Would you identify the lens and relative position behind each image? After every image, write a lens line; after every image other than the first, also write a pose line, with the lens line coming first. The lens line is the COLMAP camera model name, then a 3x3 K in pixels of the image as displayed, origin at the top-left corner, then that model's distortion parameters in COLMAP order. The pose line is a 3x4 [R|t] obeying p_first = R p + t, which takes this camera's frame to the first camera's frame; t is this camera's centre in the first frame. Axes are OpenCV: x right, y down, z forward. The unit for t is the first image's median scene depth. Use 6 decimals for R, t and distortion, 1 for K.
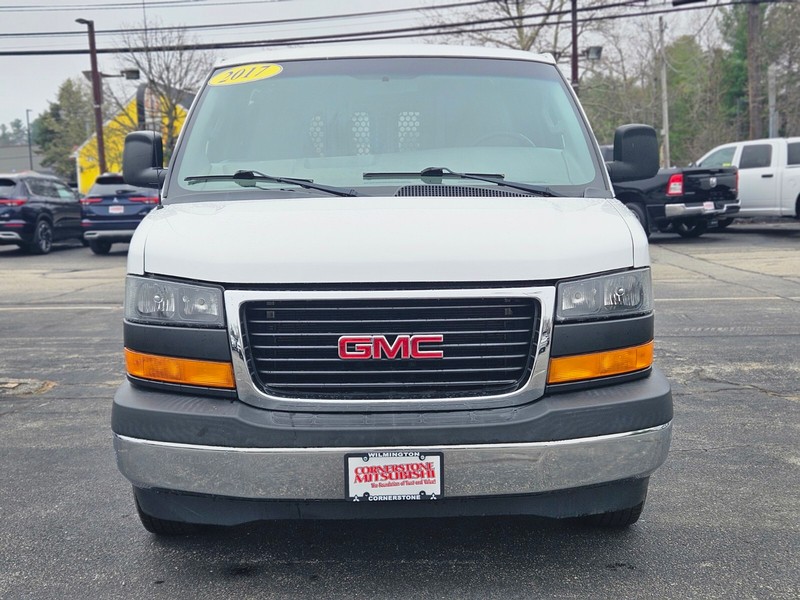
lens RADIAL K [[1064.7, 0, 400.0], [0, 1064.7, 300.0], [0, 0, 1]] dist [0.113802, -0.009940]
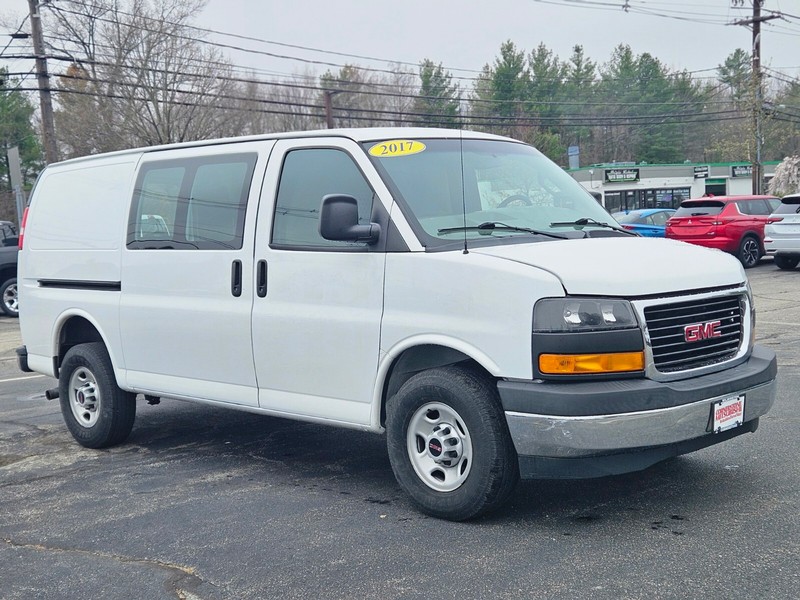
lens RADIAL K [[1064.7, 0, 400.0], [0, 1064.7, 300.0], [0, 0, 1]] dist [0.113802, -0.009940]
pose [[0.720430, -0.060615, 0.690874, -1.362841], [0.114239, 0.992937, -0.032009, 0.000146], [-0.684054, 0.101985, 0.722266, 0.190929]]
